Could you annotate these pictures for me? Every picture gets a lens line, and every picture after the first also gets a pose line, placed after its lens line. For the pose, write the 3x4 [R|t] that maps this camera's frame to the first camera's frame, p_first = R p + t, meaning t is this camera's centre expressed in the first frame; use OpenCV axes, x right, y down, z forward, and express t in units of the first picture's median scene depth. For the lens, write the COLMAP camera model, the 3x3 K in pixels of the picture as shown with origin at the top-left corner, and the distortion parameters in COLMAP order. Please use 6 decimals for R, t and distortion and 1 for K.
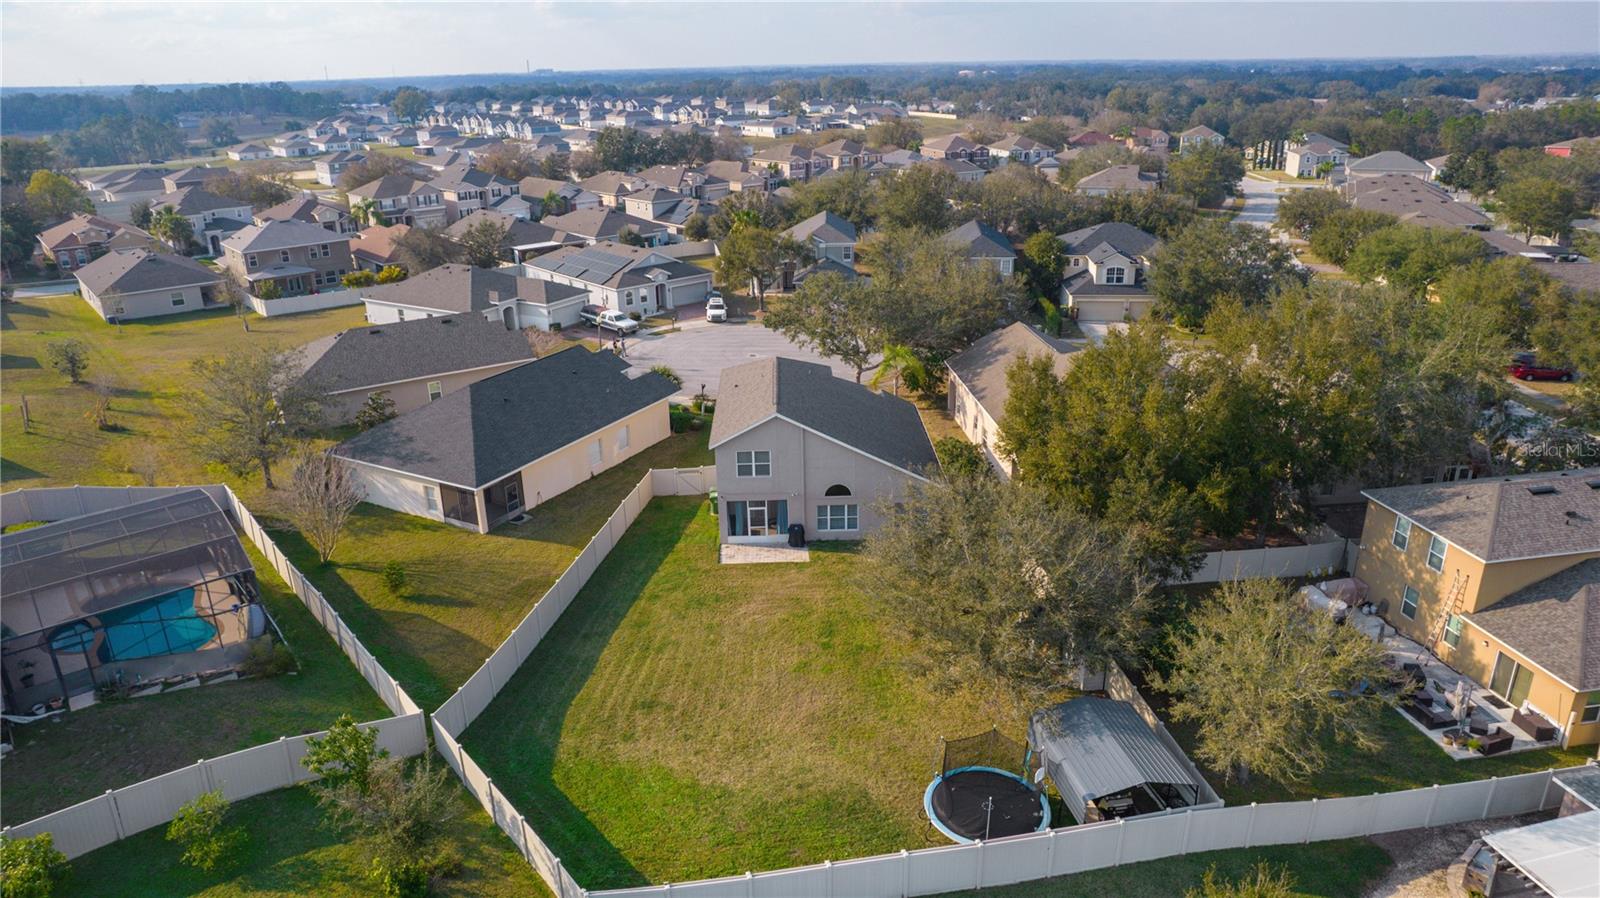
lens RADIAL K [[1020.9, 0, 799.8], [0, 1020.9, 438.4], [0, 0, 1]] dist [-0.083040, 0.073129]
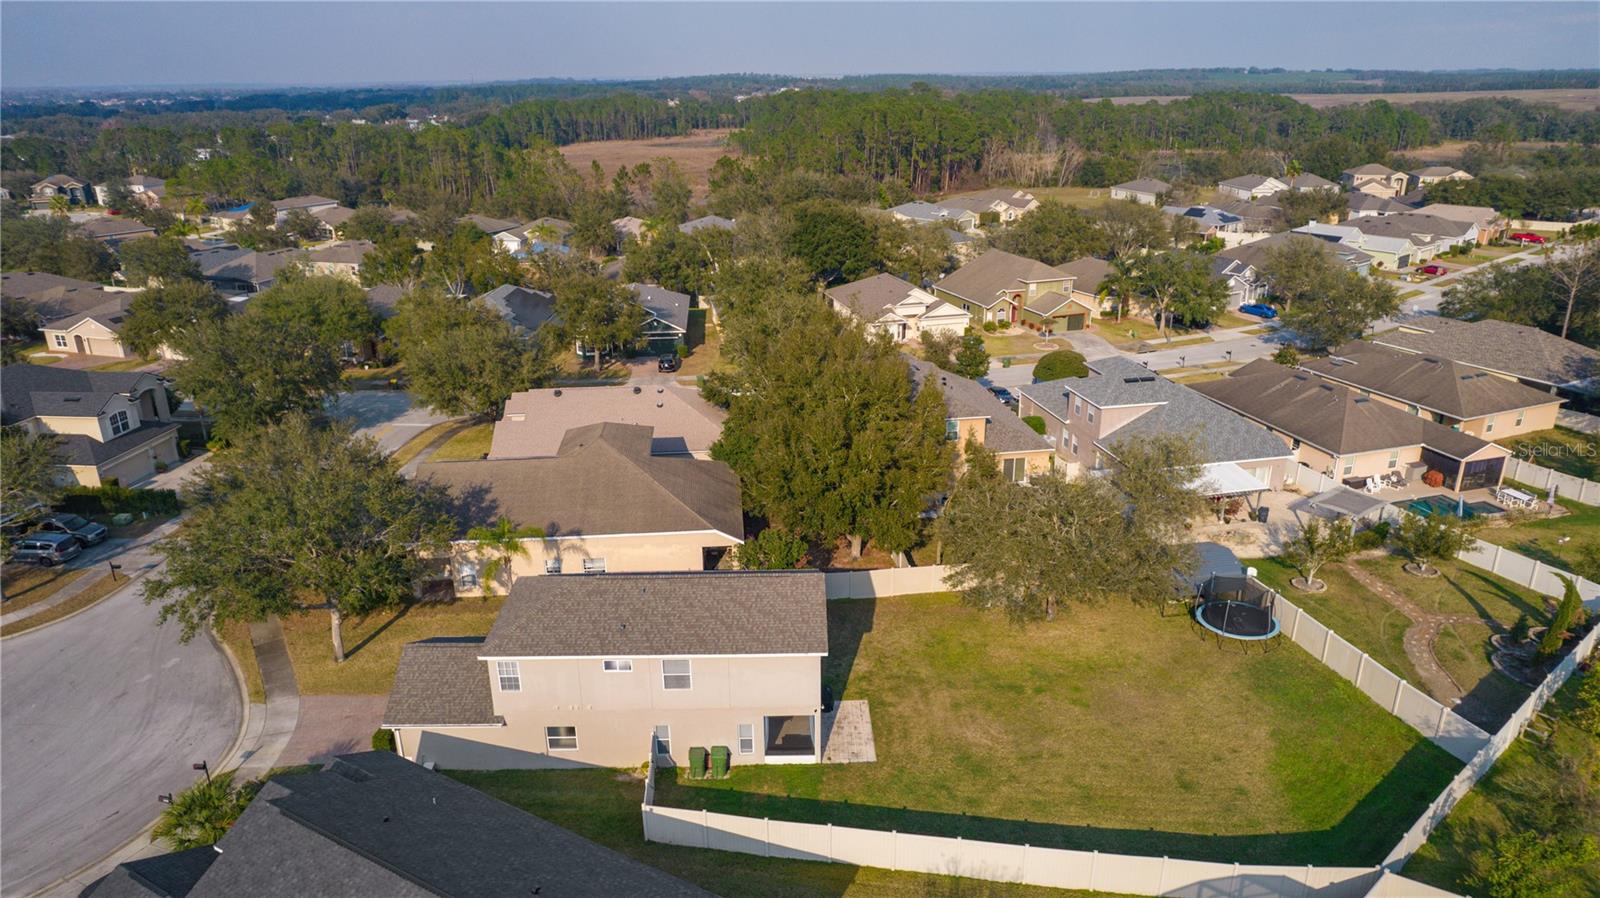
lens RADIAL K [[1030.8, 0, 800.0], [0, 1030.8, 449.0], [0, 0, 1]] dist [-0.080854, 0.072033]
pose [[-0.001691, -0.325930, 0.945392, -0.541209], [0.354570, 0.883775, 0.305321, -0.262931], [-0.935028, 0.335724, 0.114071, 0.617948]]
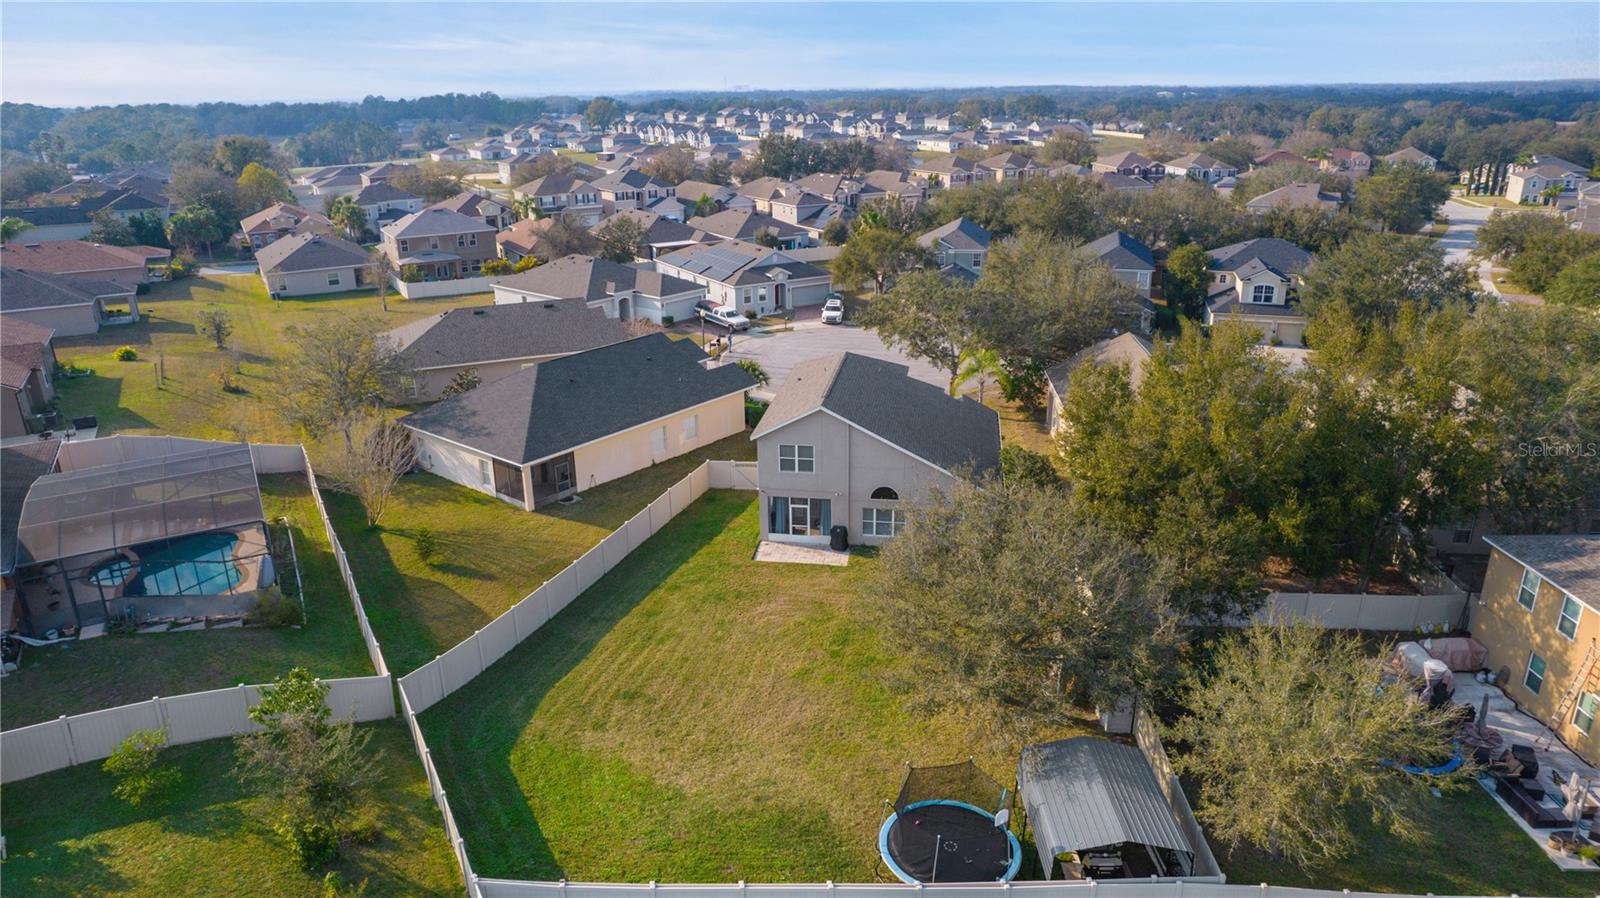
lens RADIAL K [[1021.1, 0, 801.0], [0, 1021.1, 441.9], [0, 0, 1]] dist [-0.082130, 0.072652]
pose [[0.983850, 0.065250, -0.166676, 0.081237], [-0.067539, 0.997684, -0.008100, 0.011855], [0.165761, 0.019227, 0.985979, 0.044060]]
